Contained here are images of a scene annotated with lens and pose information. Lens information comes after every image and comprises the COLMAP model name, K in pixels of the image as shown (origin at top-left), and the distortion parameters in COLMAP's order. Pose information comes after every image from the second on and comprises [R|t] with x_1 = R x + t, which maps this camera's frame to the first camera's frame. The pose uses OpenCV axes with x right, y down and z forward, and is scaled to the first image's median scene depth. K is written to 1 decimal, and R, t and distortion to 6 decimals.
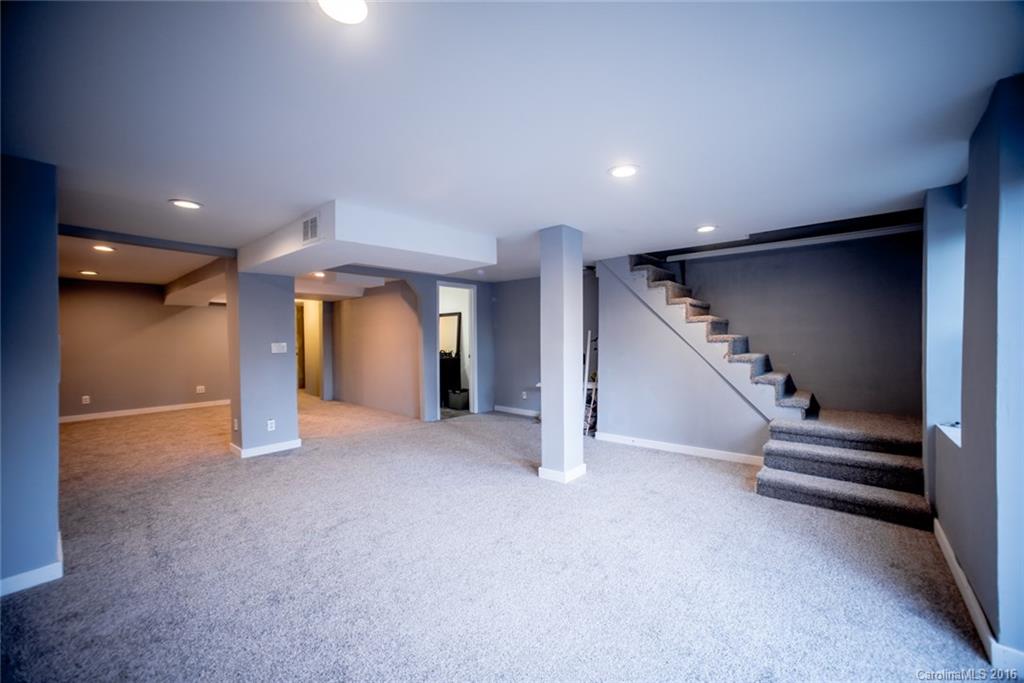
lens RADIAL K [[409.9, 0, 512.0], [0, 409.9, 341.5], [0, 0, 1]] dist [-0.047060, 0.018581]
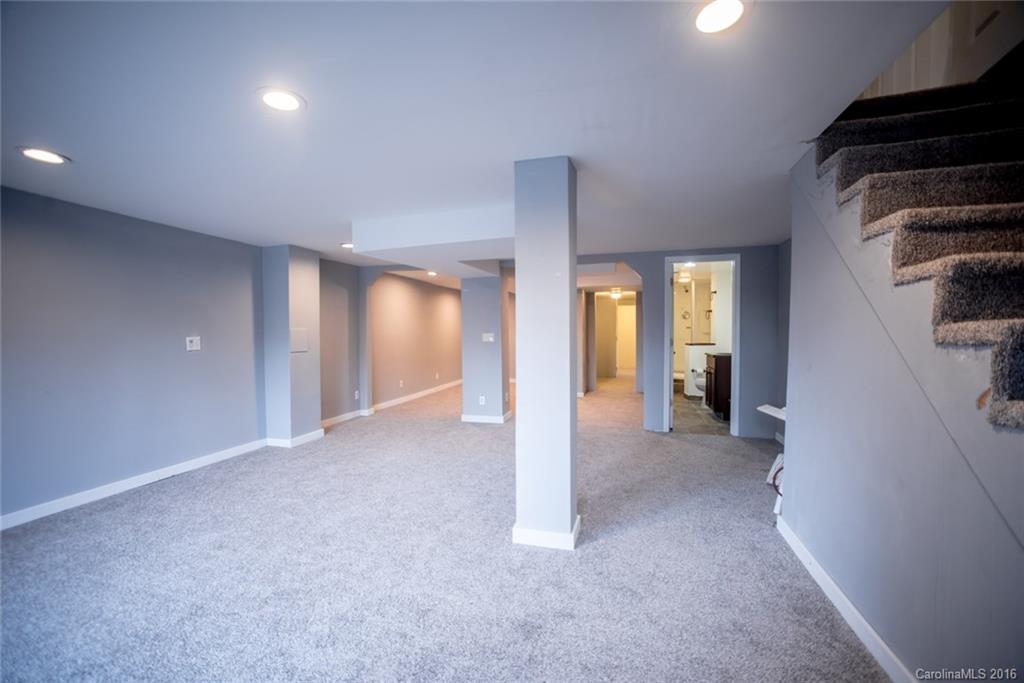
lens RADIAL K [[409.9, 0, 512.0], [0, 409.9, 341.5], [0, 0, 1]] dist [-0.047060, 0.018581]
pose [[0.435367, 0.028905, -0.899789, 0.611747], [-0.009995, 0.999578, 0.027274, -0.006527], [0.900198, -0.002881, 0.435472, 0.583365]]
